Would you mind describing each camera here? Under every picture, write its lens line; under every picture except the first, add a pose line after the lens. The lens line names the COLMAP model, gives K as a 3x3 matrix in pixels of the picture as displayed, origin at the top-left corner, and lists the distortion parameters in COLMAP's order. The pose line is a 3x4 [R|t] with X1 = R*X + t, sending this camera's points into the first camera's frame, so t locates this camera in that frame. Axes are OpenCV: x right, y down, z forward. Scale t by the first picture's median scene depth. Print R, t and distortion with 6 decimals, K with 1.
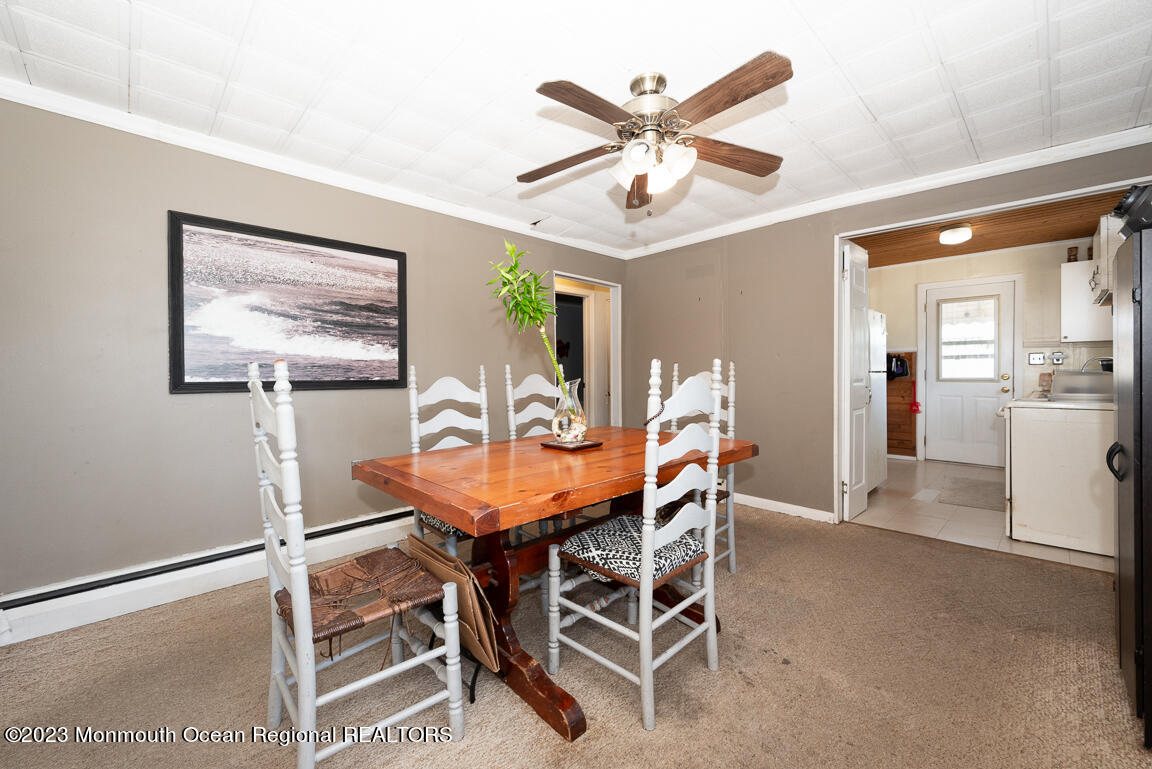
lens RADIAL K [[448.7, 0, 579.2], [0, 448.7, 367.5], [0, 0, 1]] dist [-0.000919, -0.000066]
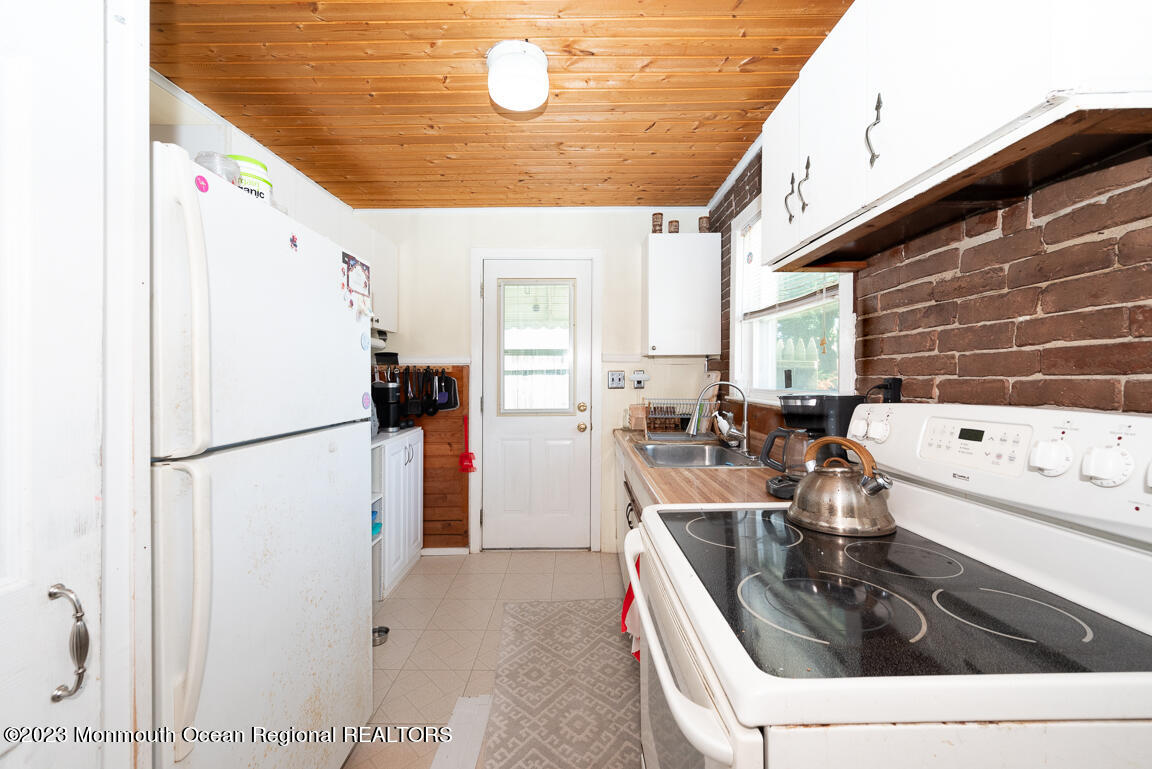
lens RADIAL K [[472.3, 0, 574.7], [0, 472.3, 374.7], [0, 0, 1]] dist [0.001316, 0.000027]
pose [[0.692136, 0.007567, 0.721727, 0.410912], [-0.002378, 0.999964, -0.008203, -0.017322], [-0.721763, 0.003961, 0.692129, 0.487103]]
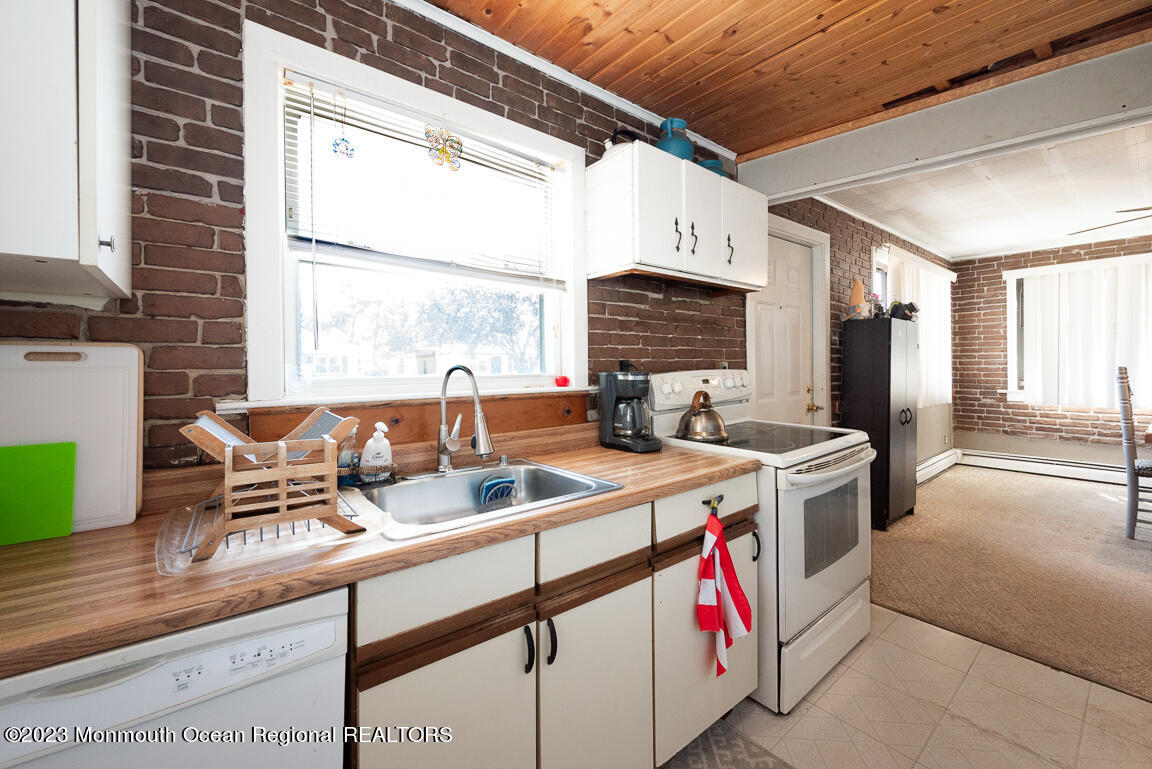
lens RADIAL K [[472.3, 0, 574.7], [0, 472.3, 374.7], [0, 0, 1]] dist [0.001316, 0.000027]
pose [[-0.996504, 0.010469, 0.082888, 0.713921], [0.012305, 0.999689, 0.021669, -0.014606], [-0.082636, 0.022613, -0.996323, 0.942088]]
